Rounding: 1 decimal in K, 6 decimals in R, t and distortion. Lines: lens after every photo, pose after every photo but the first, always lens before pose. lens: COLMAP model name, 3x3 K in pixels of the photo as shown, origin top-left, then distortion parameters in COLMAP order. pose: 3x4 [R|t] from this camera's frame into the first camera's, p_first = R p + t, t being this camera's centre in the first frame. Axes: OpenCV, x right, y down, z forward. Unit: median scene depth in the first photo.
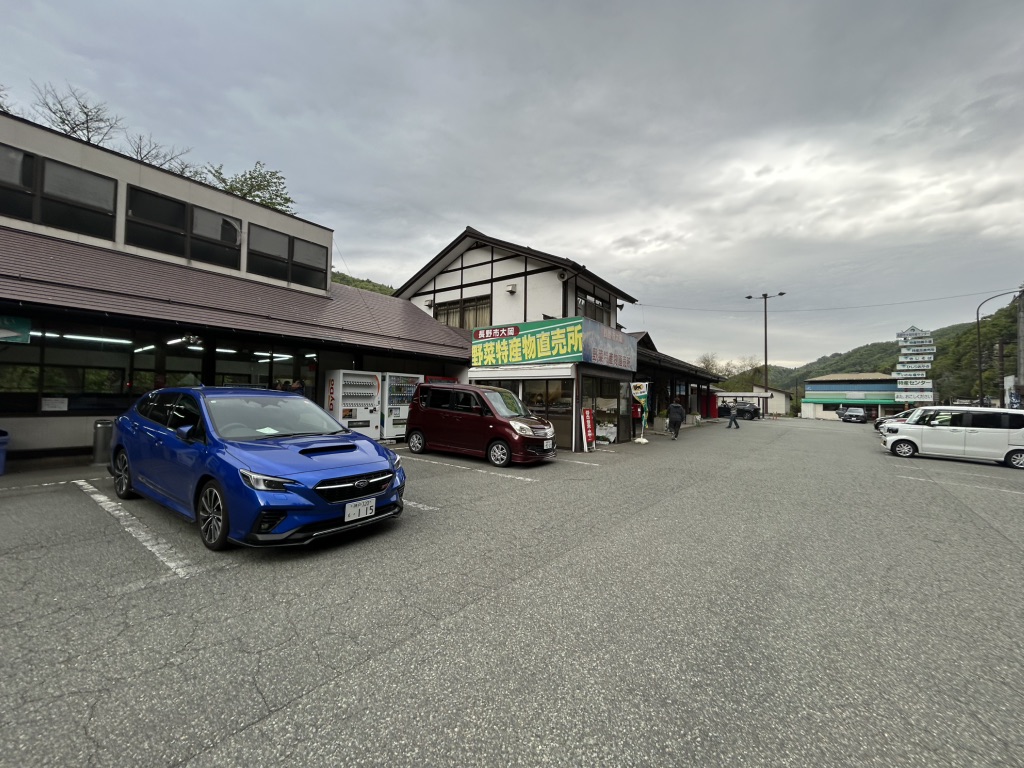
lens RADIAL K [[414.1, 0, 506.8], [0, 414.1, 381.8], [0, 0, 1]] dist [-0.000730, -0.000090]
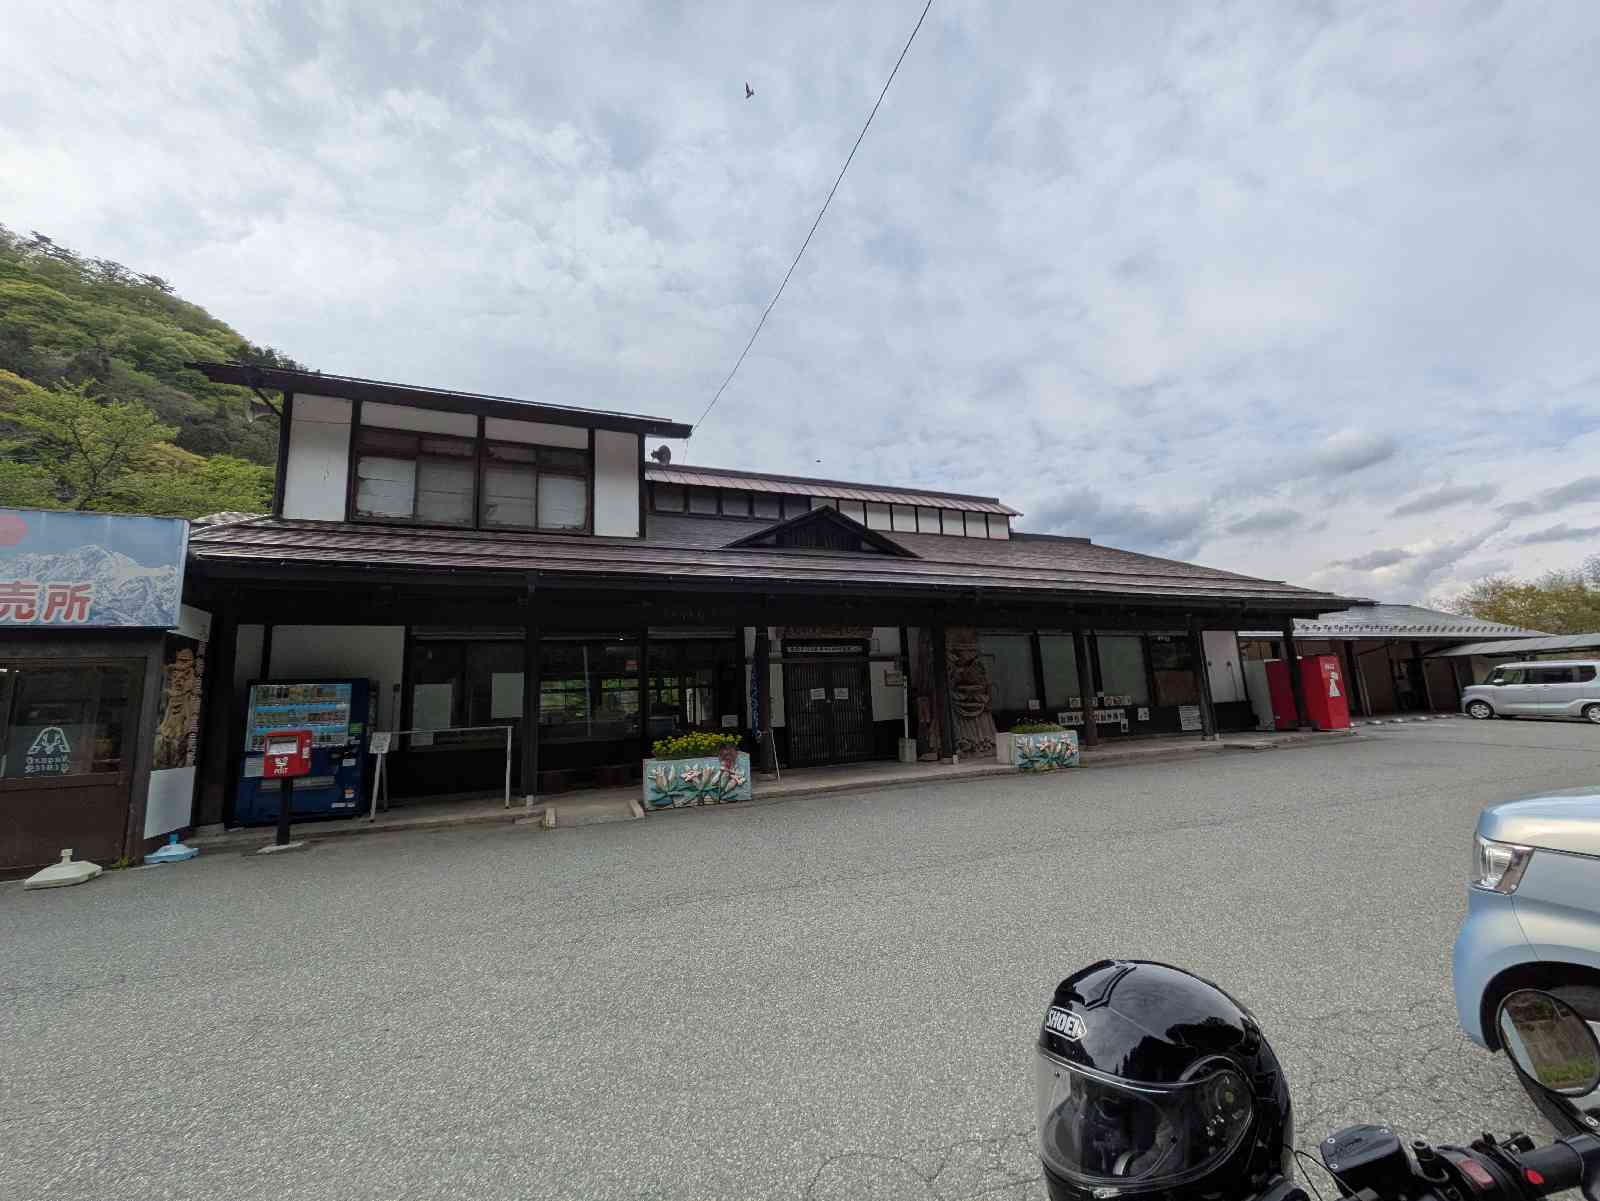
lens RADIAL K [[636.5, 0, 811.9], [0, 636.5, 606.4], [0, 0, 1]] dist [0.000043, -0.000123]
pose [[0.857351, -0.144098, -0.494152, 0.786467], [0.086818, 0.986744, -0.137112, 0.054318], [0.507358, 0.074652, 0.858495, 0.696581]]
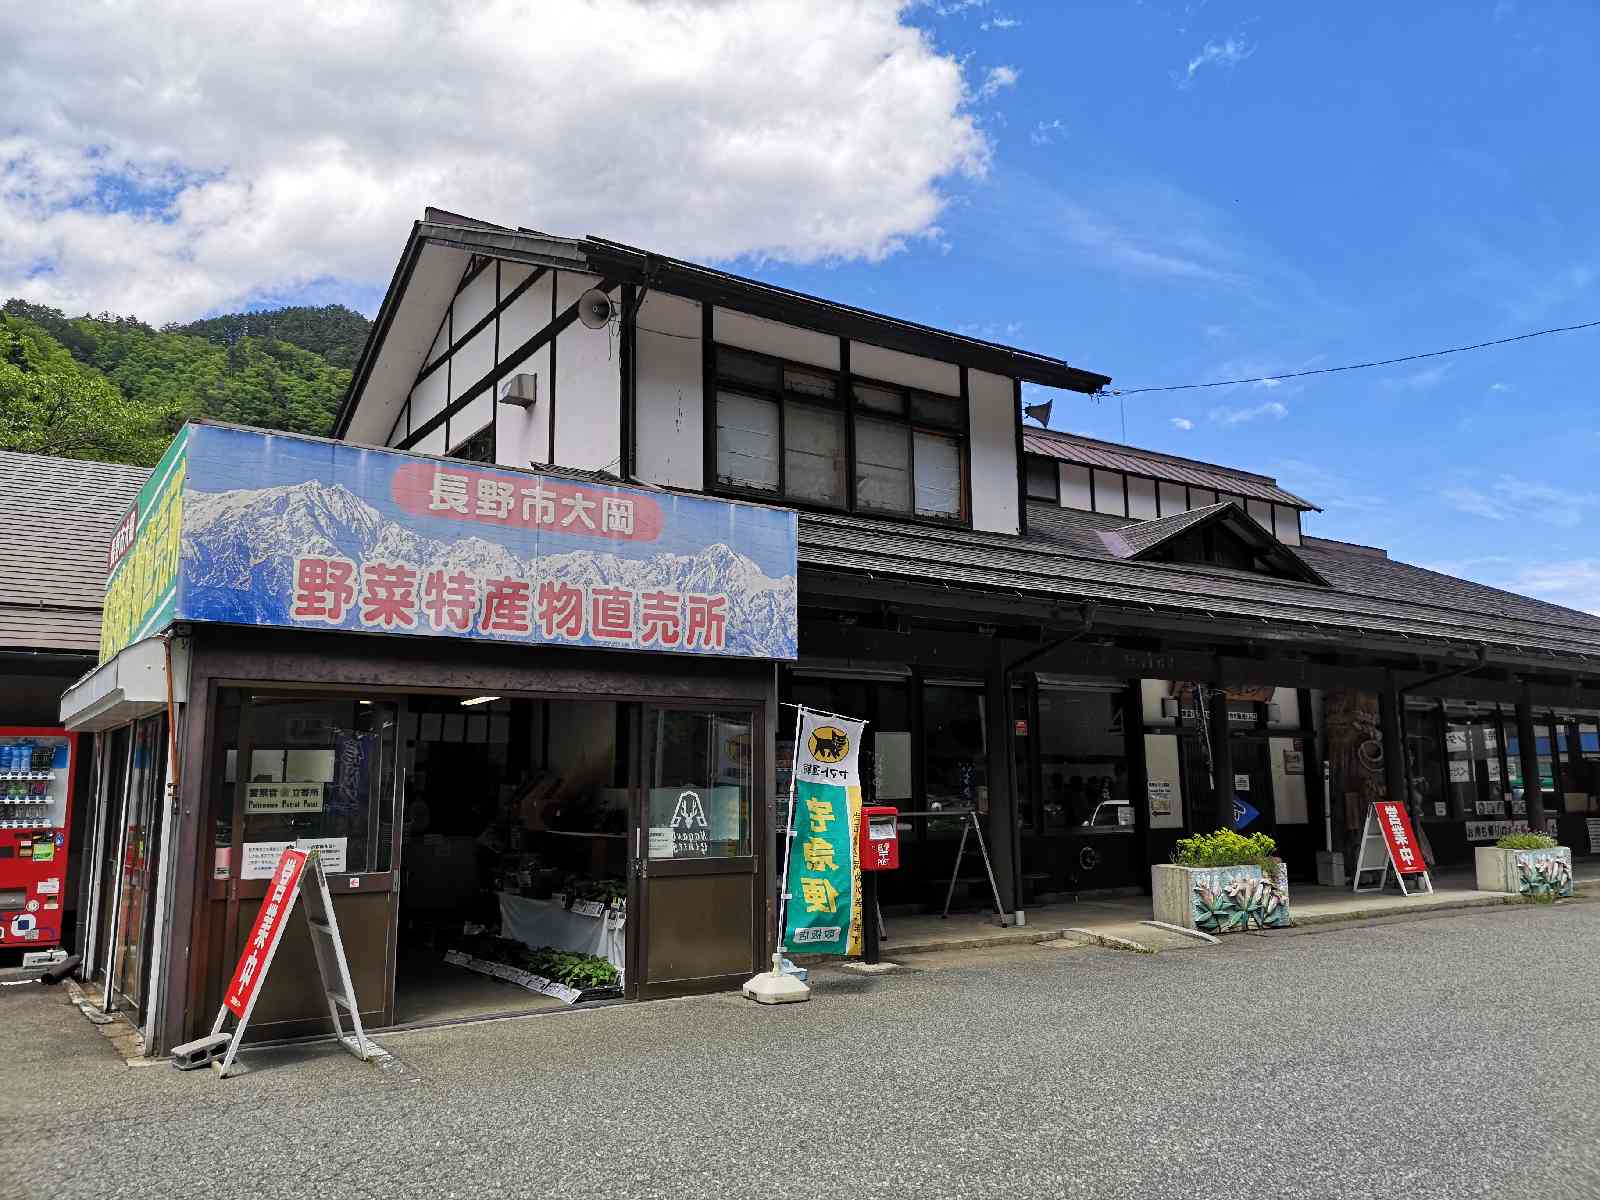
lens RADIAL K [[1234.4, 0, 805.0], [0, 1234.4, 591.7], [0, 0, 1]] dist [0.082848, -0.114168]
pose [[0.943896, -0.084929, -0.319136, 0.442938], [0.044578, 0.990288, -0.131691, 0.022366], [0.327221, 0.110076, 0.938515, 0.312348]]
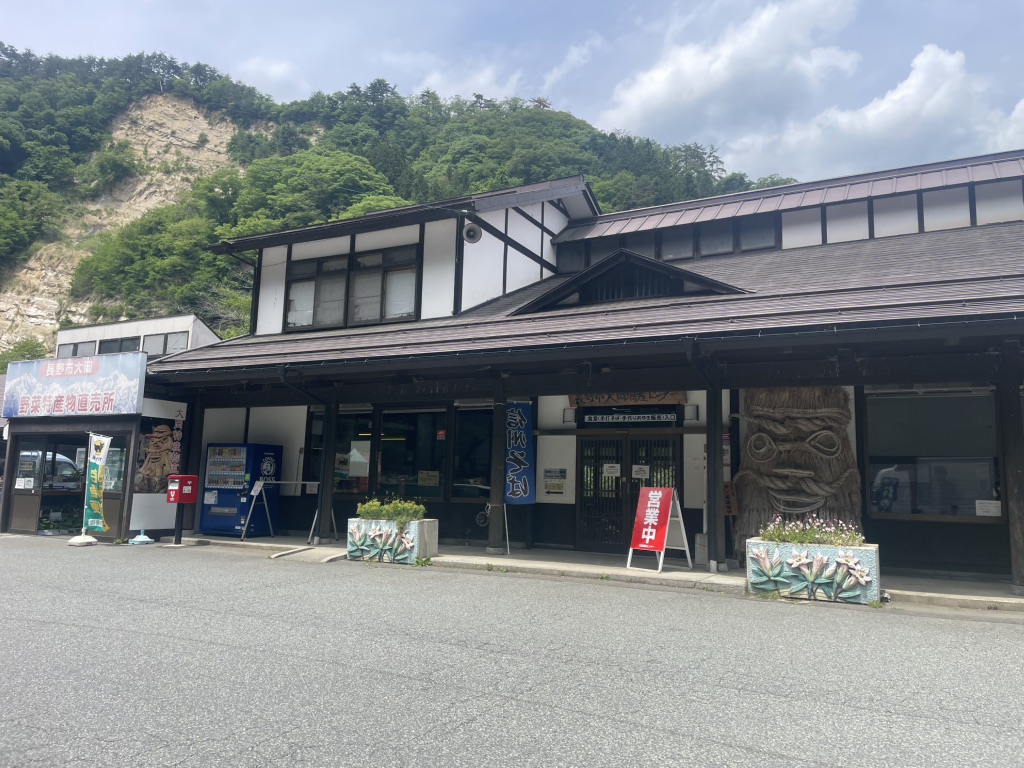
lens RADIAL K [[790.0, 0, 515.2], [0, 790.0, 378.7], [0, 0, 1]] dist [0.082848, -0.114168]
pose [[0.143019, -0.158167, -0.977000, 1.174983], [0.014934, 0.987380, -0.157661, 0.085694], [0.989607, 0.007958, 0.143576, 1.114896]]
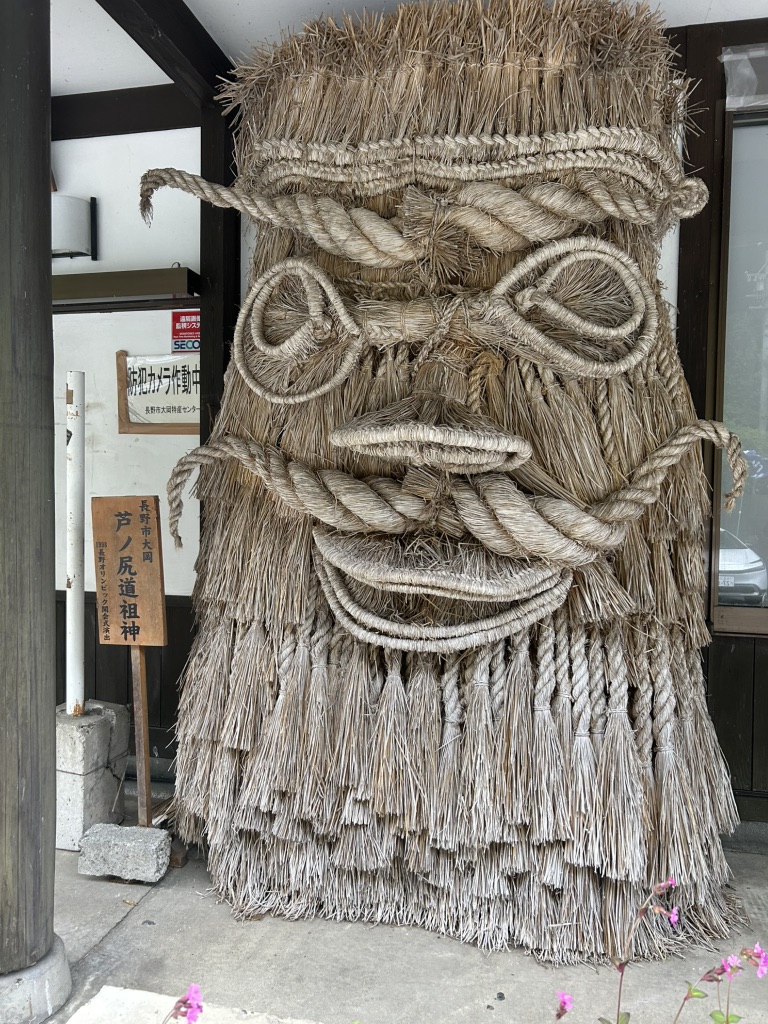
lens RADIAL K [[790.0, 0, 384.0], [0, 790.0, 512.0], [0, 0, 1]] dist [0.082848, -0.114168]
pose [[0.391999, 0.008052, -0.919930, 0.679043], [0.032634, 0.999211, 0.022652, 0.069158], [0.919387, -0.038901, 0.391427, 1.374244]]
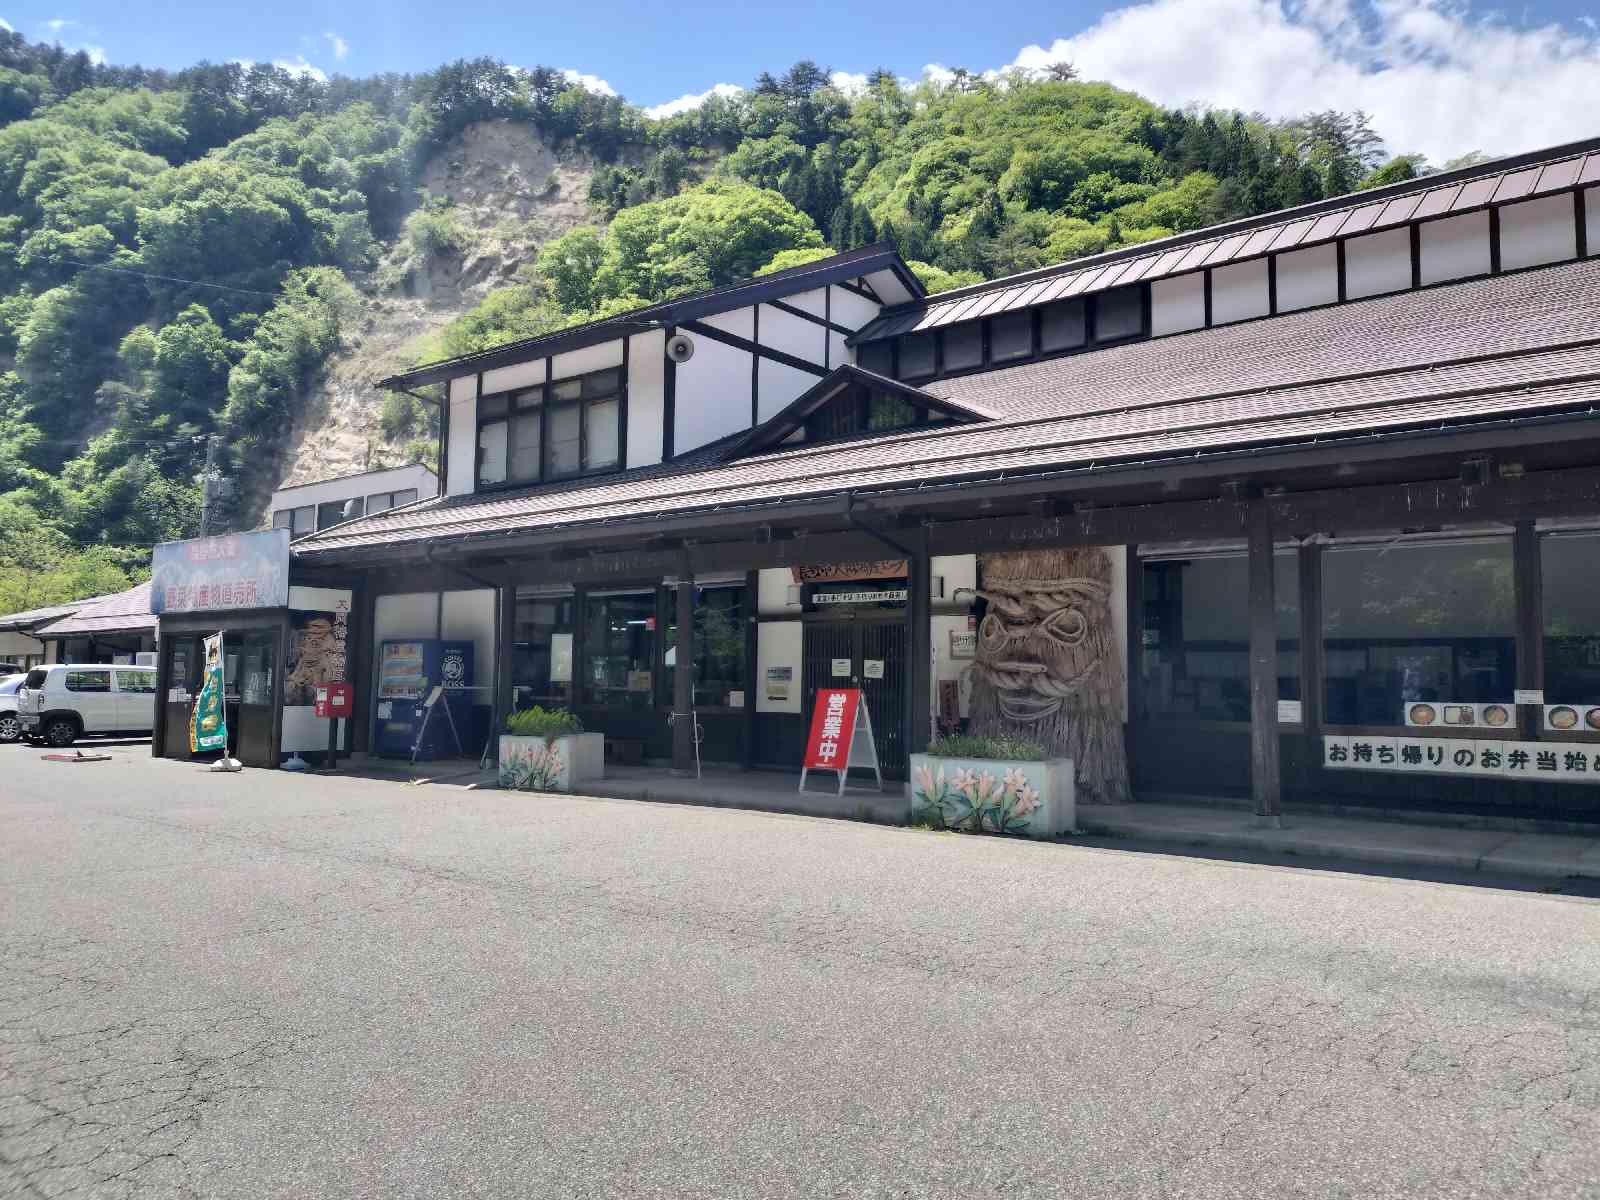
lens RADIAL K [[1234.4, 0, 805.0], [0, 1234.4, 591.7], [0, 0, 1]] dist [0.082848, -0.114168]
pose [[-0.051252, -0.107982, -0.992831, 1.308280], [0.022539, 0.993759, -0.109246, 0.095375], [0.998431, -0.027977, -0.048498, 1.337182]]
